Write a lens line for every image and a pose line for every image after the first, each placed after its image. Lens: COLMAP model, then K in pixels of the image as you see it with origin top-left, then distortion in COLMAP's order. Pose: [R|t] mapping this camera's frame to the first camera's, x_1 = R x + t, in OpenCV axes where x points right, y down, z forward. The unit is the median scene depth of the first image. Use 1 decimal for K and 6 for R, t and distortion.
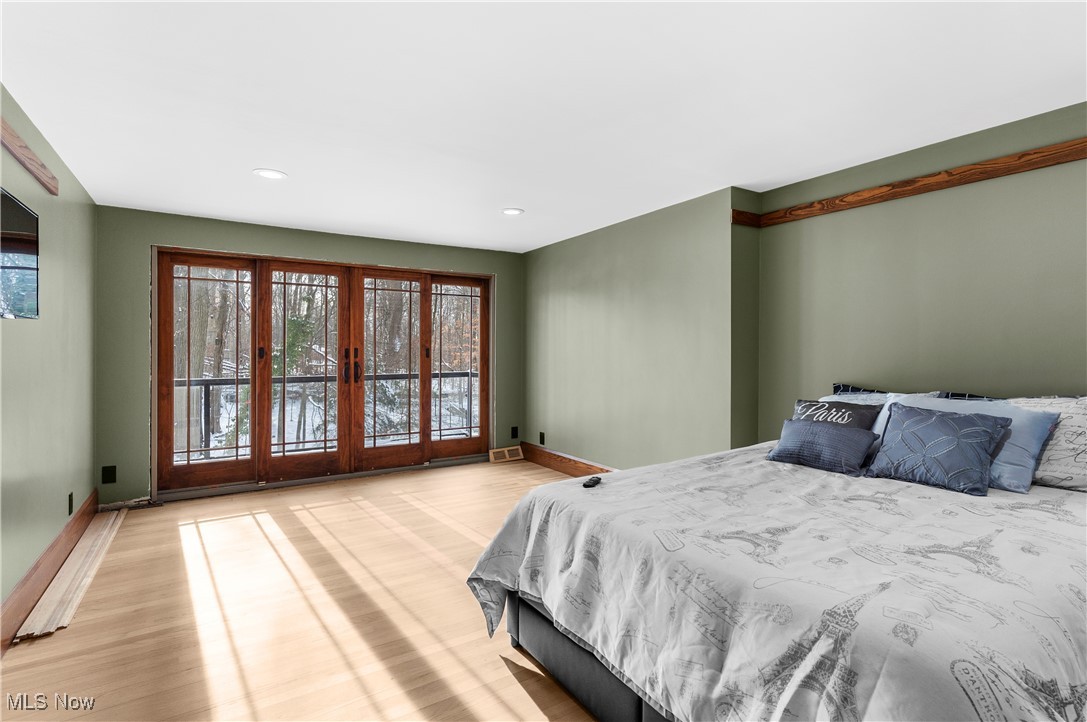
lens RADIAL K [[524.4, 0, 548.4], [0, 524.4, 349.7], [0, 0, 1]] dist [0.000900, 0.000280]
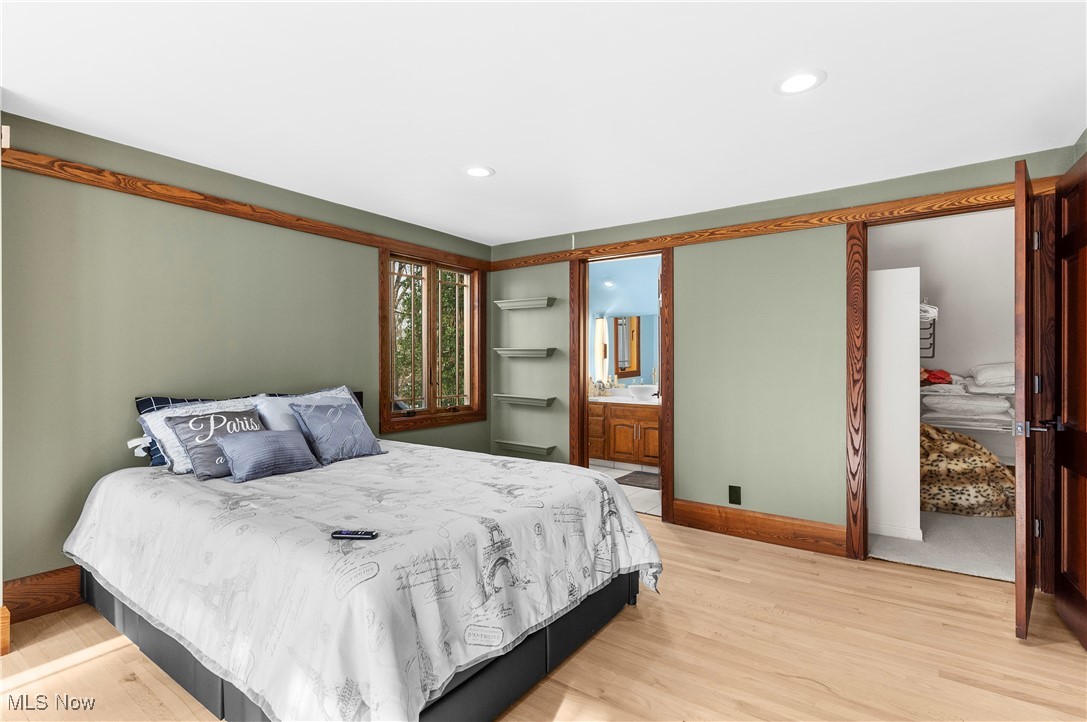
lens RADIAL K [[524.4, 0, 548.4], [0, 524.4, 349.7], [0, 0, 1]] dist [0.000900, 0.000280]
pose [[-0.373703, 0.017576, 0.927382, -0.626943], [-0.003548, 0.999786, -0.020377, 0.002435], [-0.927542, -0.010905, -0.373561, 0.900451]]
